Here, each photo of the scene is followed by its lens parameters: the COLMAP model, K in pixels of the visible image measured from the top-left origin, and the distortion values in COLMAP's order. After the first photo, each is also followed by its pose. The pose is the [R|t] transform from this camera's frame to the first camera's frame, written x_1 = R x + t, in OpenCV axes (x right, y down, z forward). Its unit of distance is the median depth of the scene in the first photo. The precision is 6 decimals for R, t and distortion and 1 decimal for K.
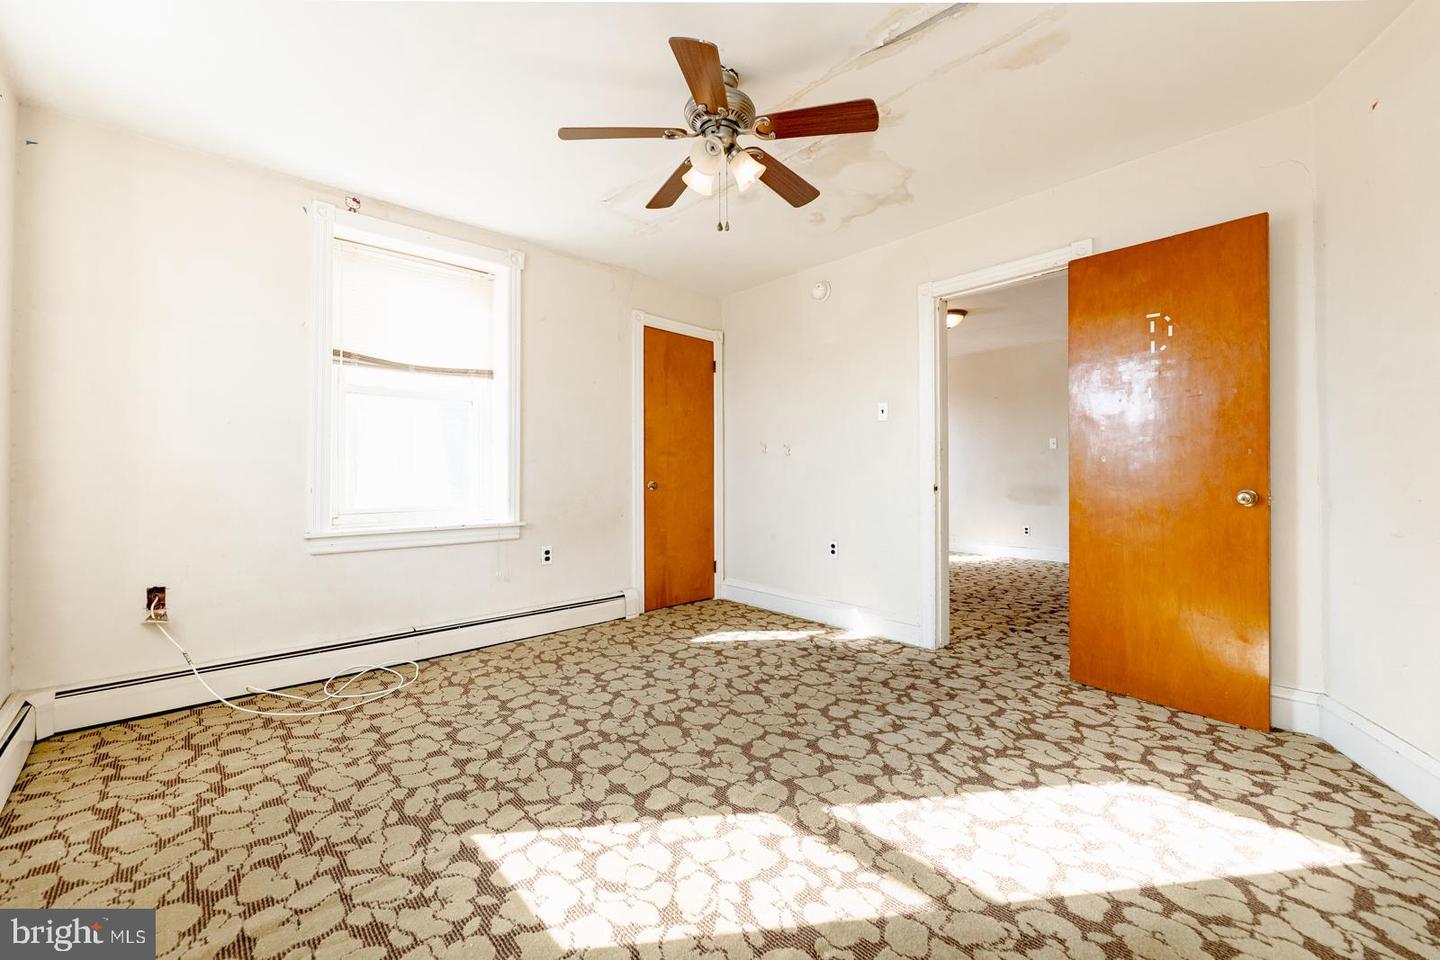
lens RADIAL K [[580.9, 0, 728.0], [0, 580.9, 471.6], [0, 0, 1]] dist [0.000953, -0.000280]
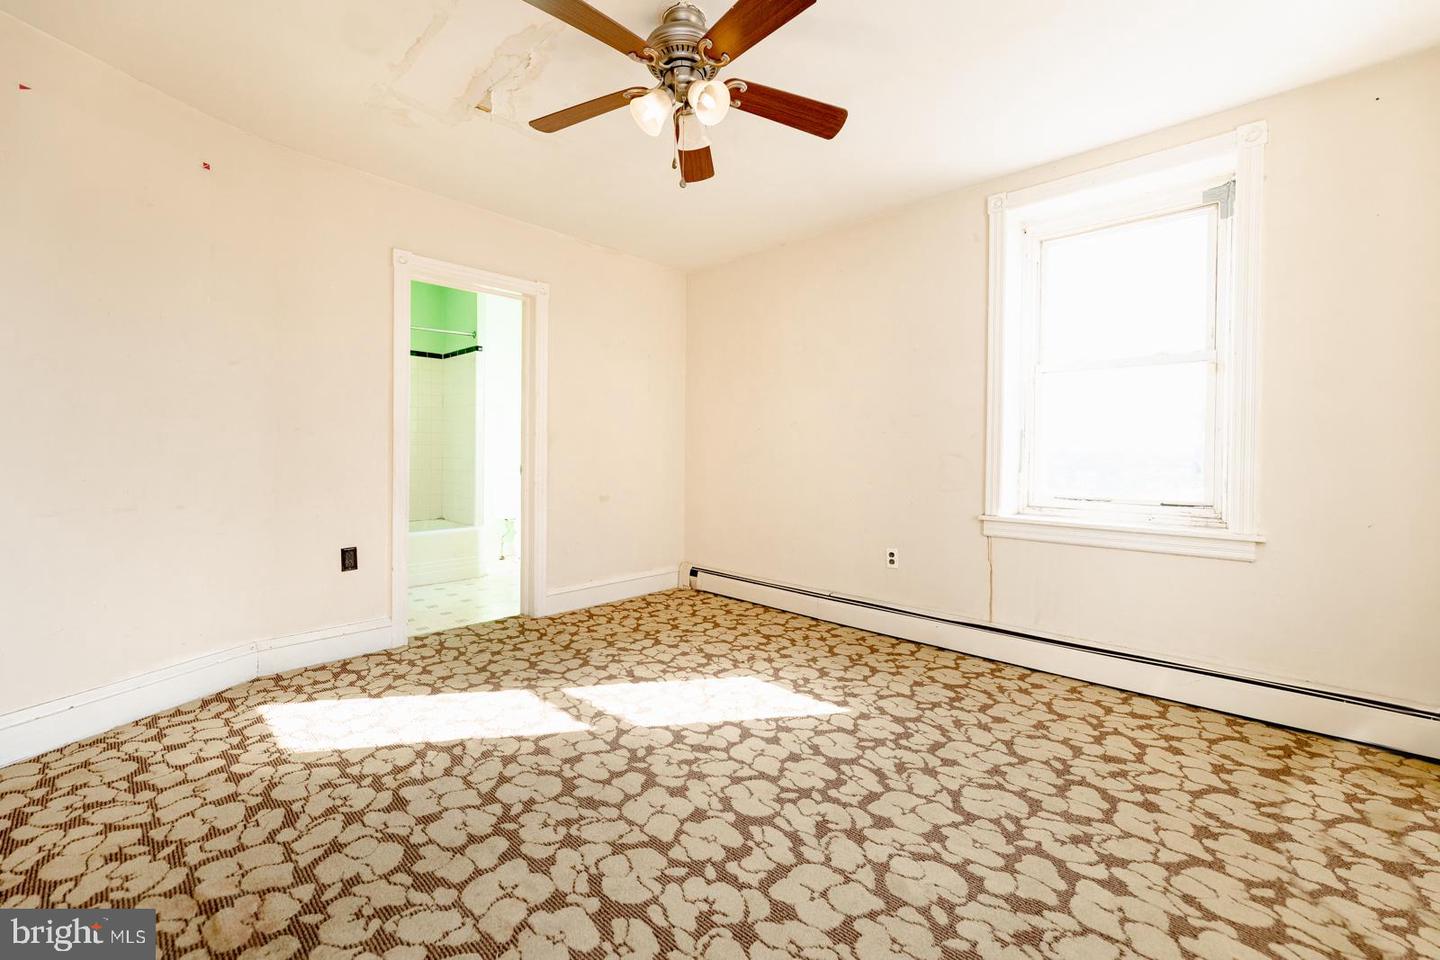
lens RADIAL K [[580.9, 0, 728.0], [0, 580.9, 471.6], [0, 0, 1]] dist [0.000953, -0.000280]
pose [[-0.996313, -0.000368, -0.085796, -0.010926], [-0.002951, 0.999546, 0.029983, -0.007882], [0.085746, 0.030125, -0.995862, 2.187010]]
